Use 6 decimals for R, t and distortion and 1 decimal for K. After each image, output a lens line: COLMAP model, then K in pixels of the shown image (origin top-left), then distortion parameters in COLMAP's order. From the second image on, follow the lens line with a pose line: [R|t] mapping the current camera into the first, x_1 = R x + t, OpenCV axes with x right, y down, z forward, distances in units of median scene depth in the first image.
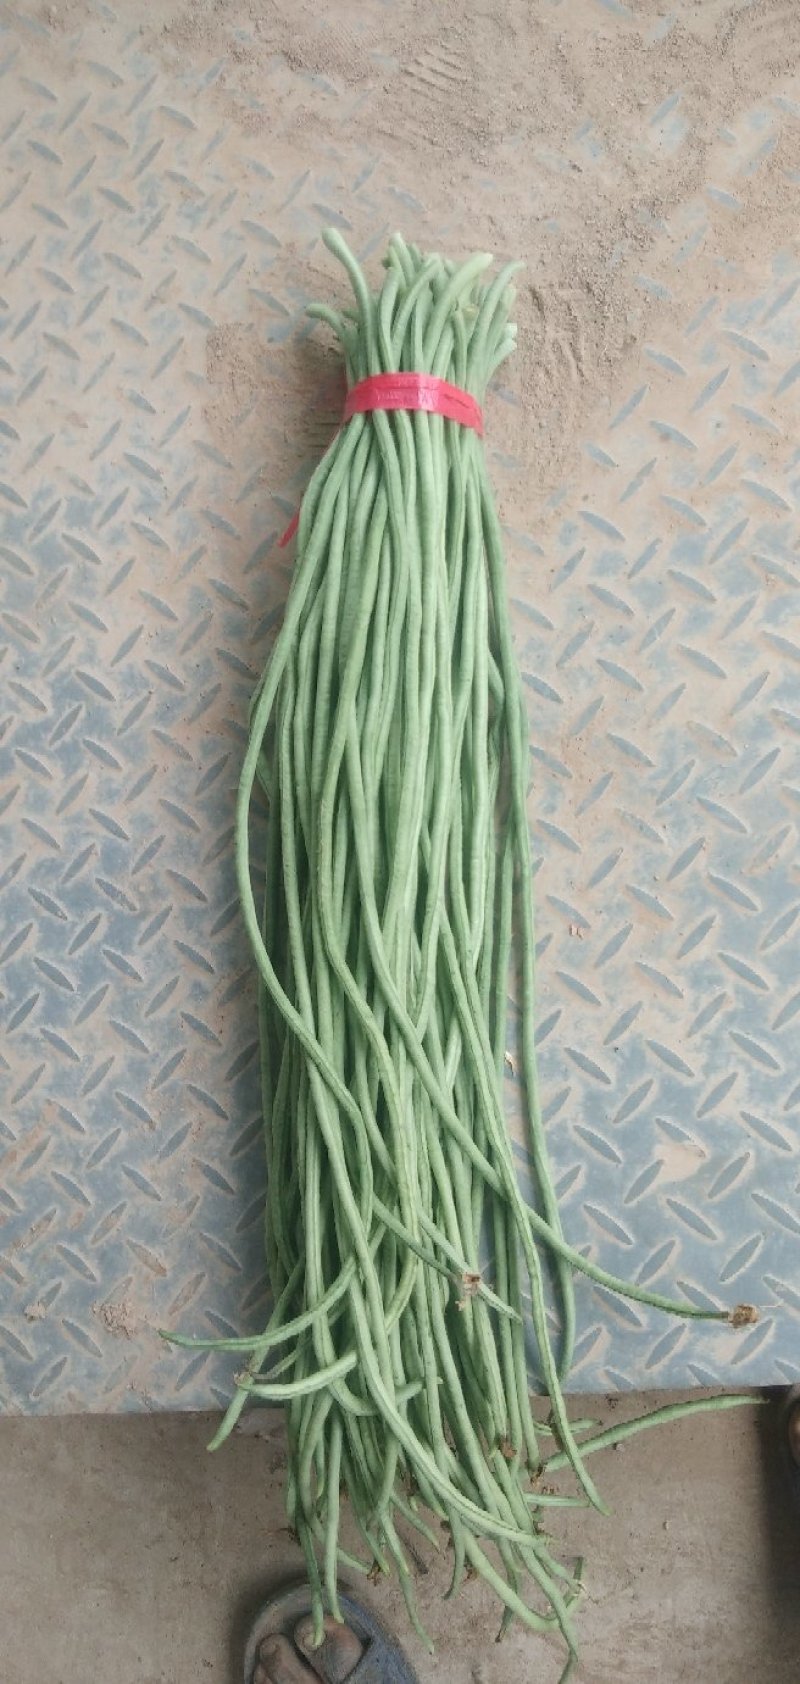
lens RADIAL K [[1277.1, 0, 404.7], [0, 1277.1, 856.3], [0, 0, 1]] dist [0.169629, -0.380811]
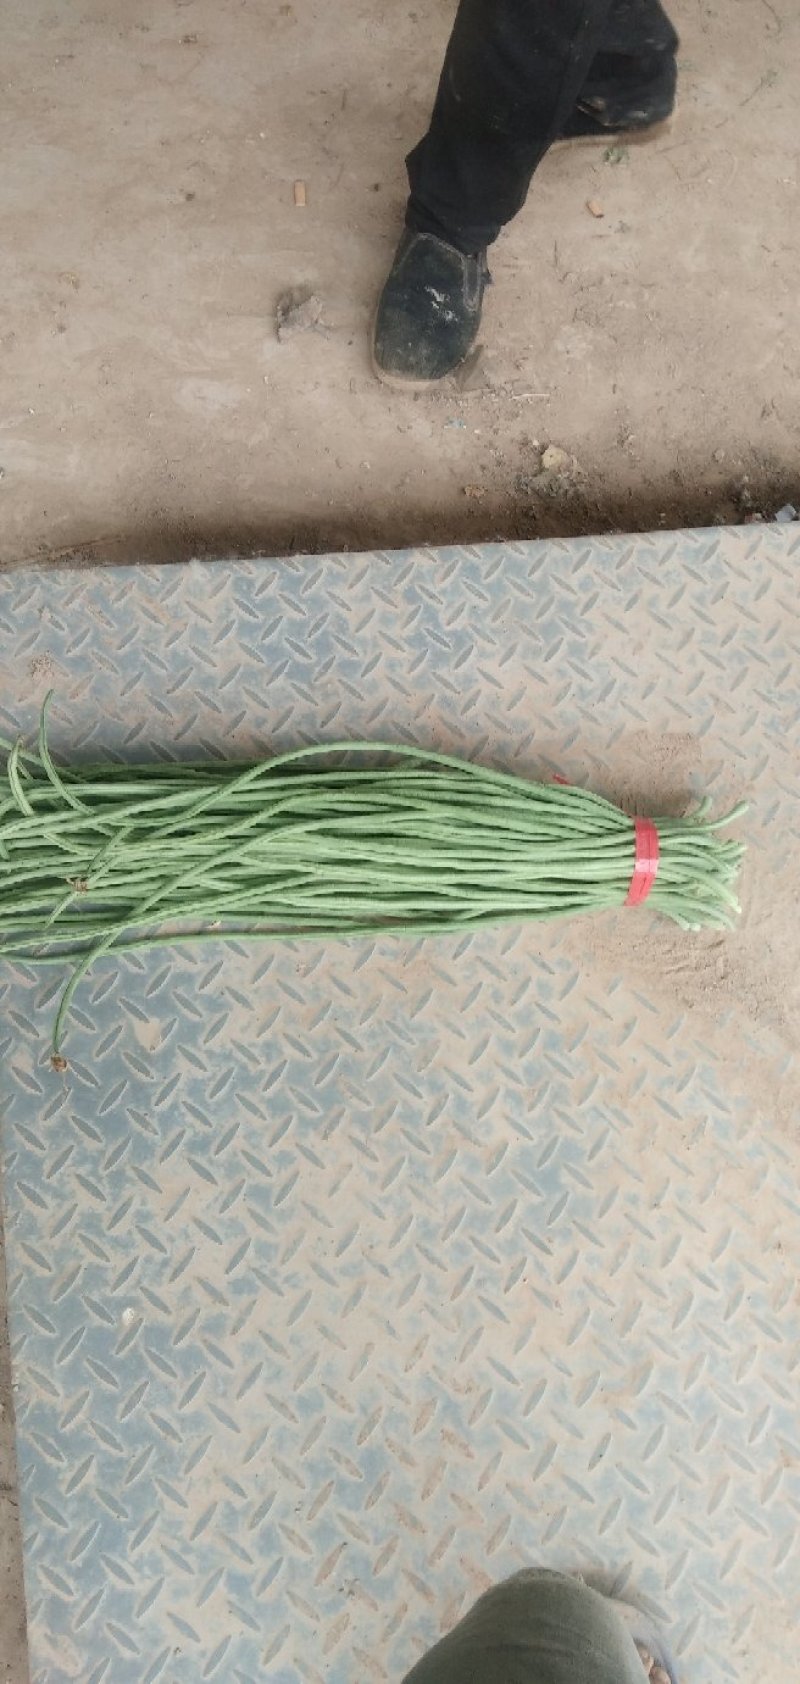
lens RADIAL K [[1332.3, 0, 404.8], [0, 1332.3, 841.6], [0, 0, 1]] dist [0.116231, -0.238313]
pose [[0.003044, 0.993867, -0.110537, 0.160077], [-0.998404, -0.003214, -0.056391, 0.026034], [-0.056400, 0.110532, 0.992271, -0.570704]]
